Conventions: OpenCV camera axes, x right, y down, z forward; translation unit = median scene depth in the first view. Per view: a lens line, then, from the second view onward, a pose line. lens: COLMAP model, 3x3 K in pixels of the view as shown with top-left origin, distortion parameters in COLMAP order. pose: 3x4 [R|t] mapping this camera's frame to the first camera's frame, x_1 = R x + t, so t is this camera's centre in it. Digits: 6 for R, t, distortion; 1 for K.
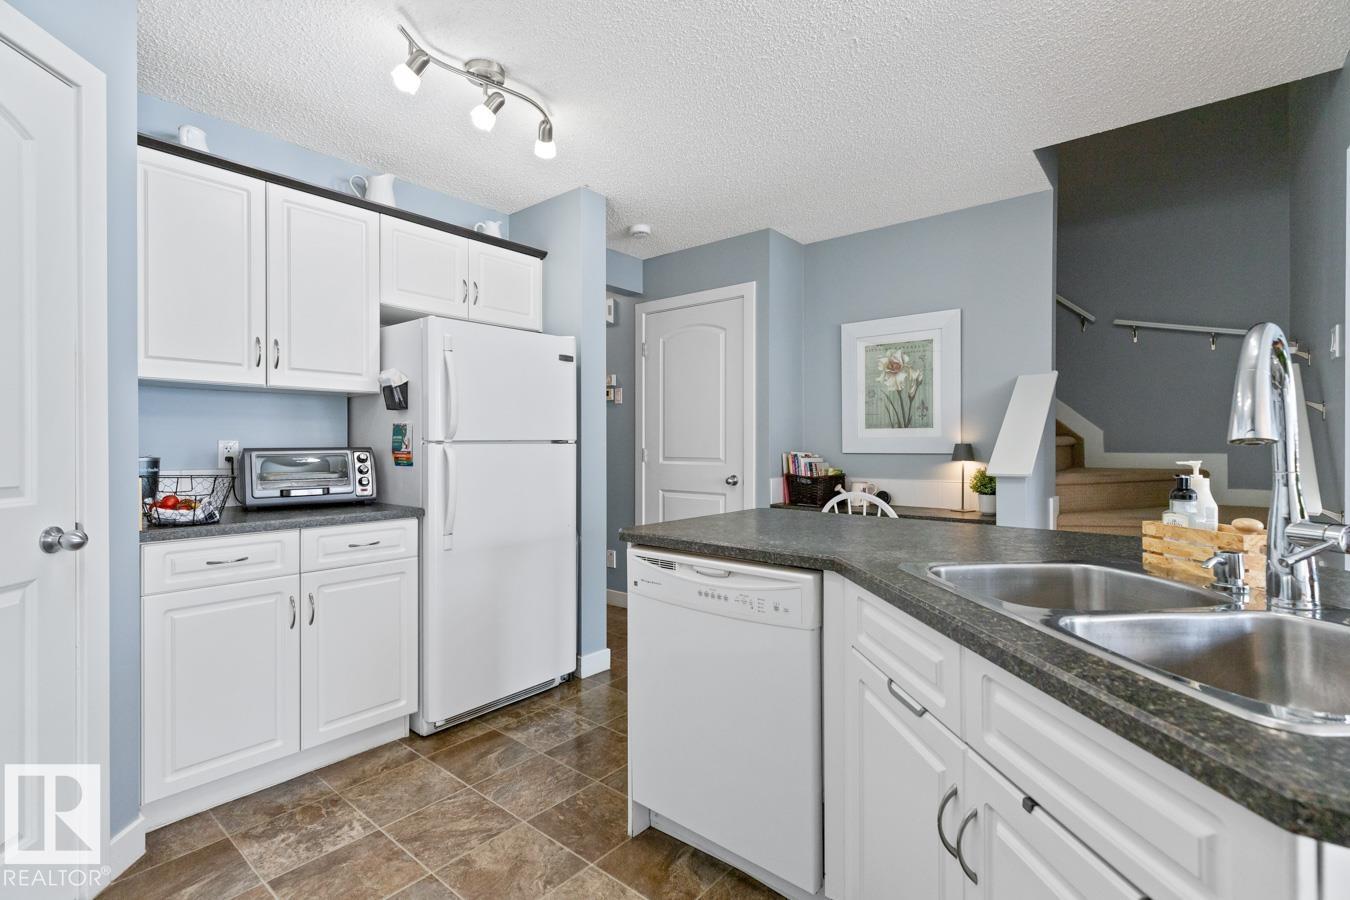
lens RADIAL K [[621.4, 0, 689.3], [0, 621.4, 443.3], [0, 0, 1]] dist [0.002007, -0.001048]
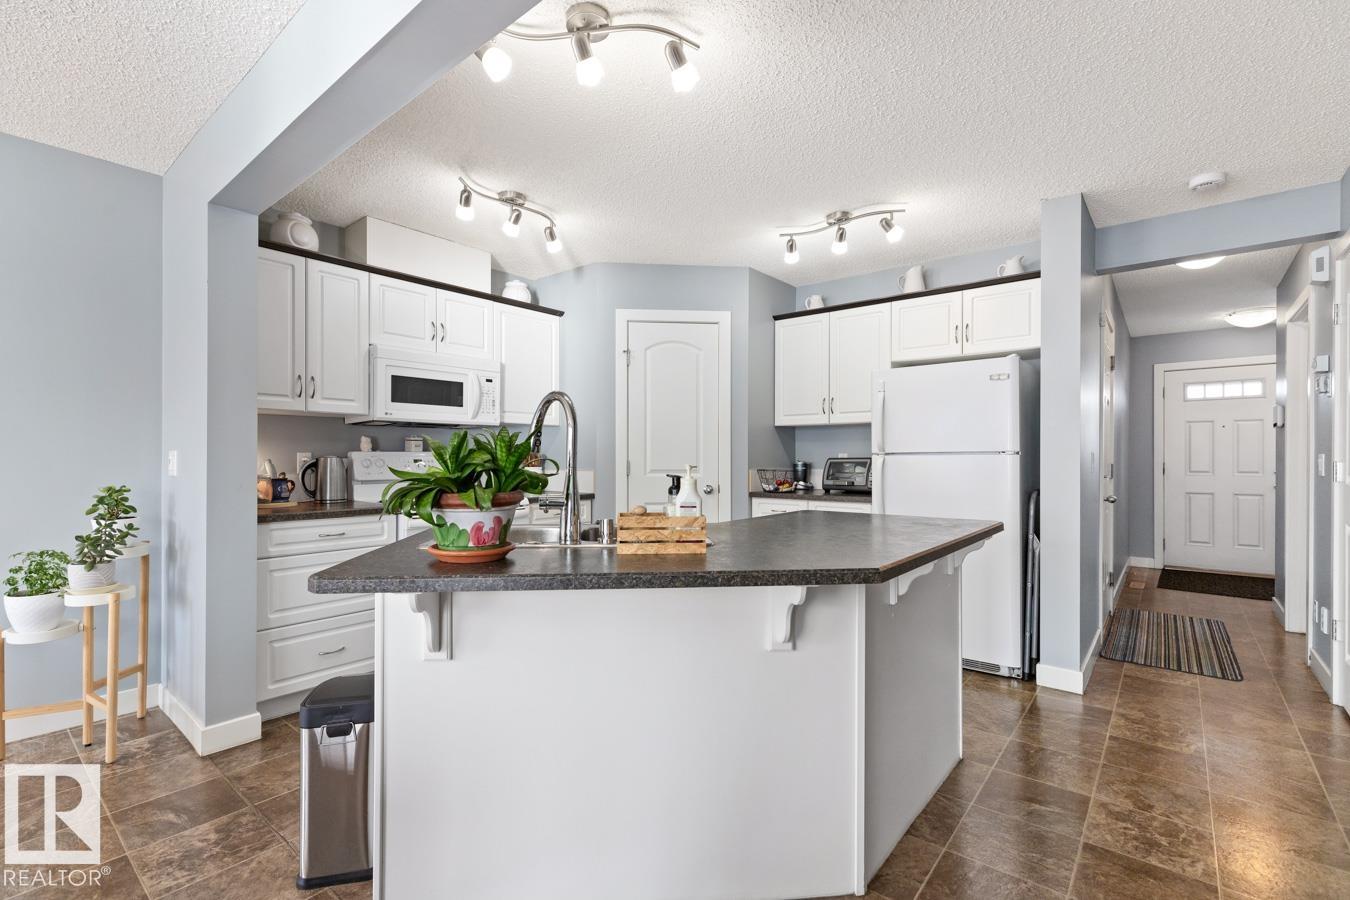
lens RADIAL K [[621.4, 0, 659.3], [0, 621.4, 459.6], [0, 0, 1]] dist [0.002007, -0.001048]
pose [[-0.017834, 0.003174, -0.999836, 0.982704], [0.001922, 0.999993, 0.003140, 0.005099], [0.999839, -0.001866, -0.017840, 0.449287]]
